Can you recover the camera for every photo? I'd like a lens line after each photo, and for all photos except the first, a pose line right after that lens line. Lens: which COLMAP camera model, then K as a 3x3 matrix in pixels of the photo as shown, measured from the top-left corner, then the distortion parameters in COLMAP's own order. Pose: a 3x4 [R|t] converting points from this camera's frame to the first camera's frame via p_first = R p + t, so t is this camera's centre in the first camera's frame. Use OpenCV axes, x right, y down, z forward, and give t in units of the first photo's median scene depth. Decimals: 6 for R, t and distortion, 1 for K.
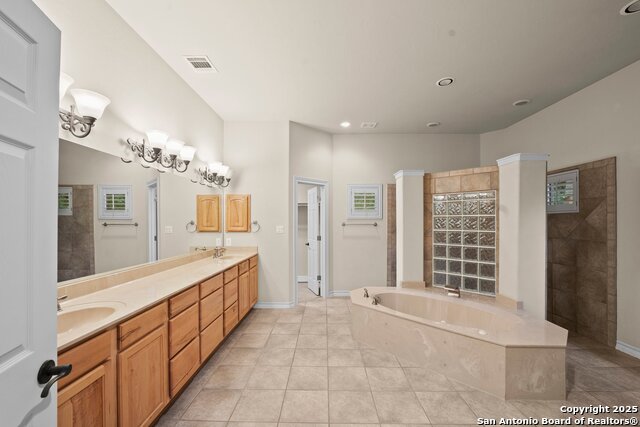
lens RADIAL K [[259.9, 0, 318.2], [0, 259.9, 222.0], [0, 0, 1]] dist [-0.010856, 0.000816]
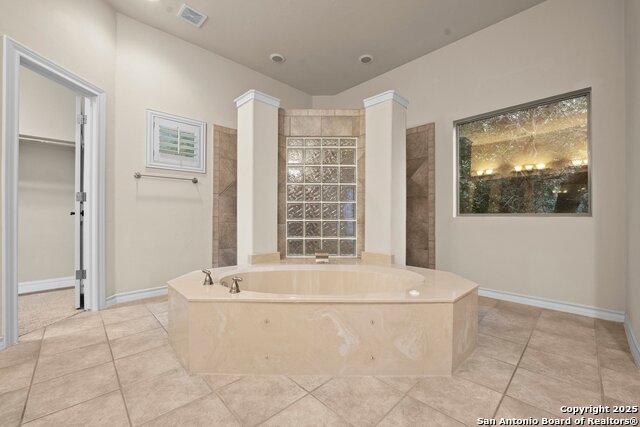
lens RADIAL K [[259.9, 0, 321.1], [0, 259.9, 213.7], [0, 0, 1]] dist [-0.010856, 0.000816]
pose [[0.704052, 0.005976, 0.710123, -0.031818], [-0.002278, 0.999978, -0.006156, 0.132765], [-0.710145, 0.002717, 0.704050, 0.418879]]
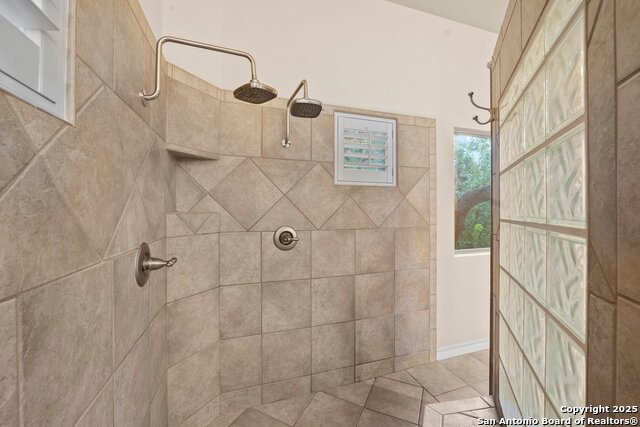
lens RADIAL K [[259.9, 0, 321.2], [0, 259.9, 211.1], [0, 0, 1]] dist [-0.010856, 0.000816]
pose [[-0.341050, -0.002877, 0.940041, 0.411938], [0.000318, 0.999995, 0.003176, 0.020992], [-0.940045, 0.001383, -0.341048, 1.255011]]
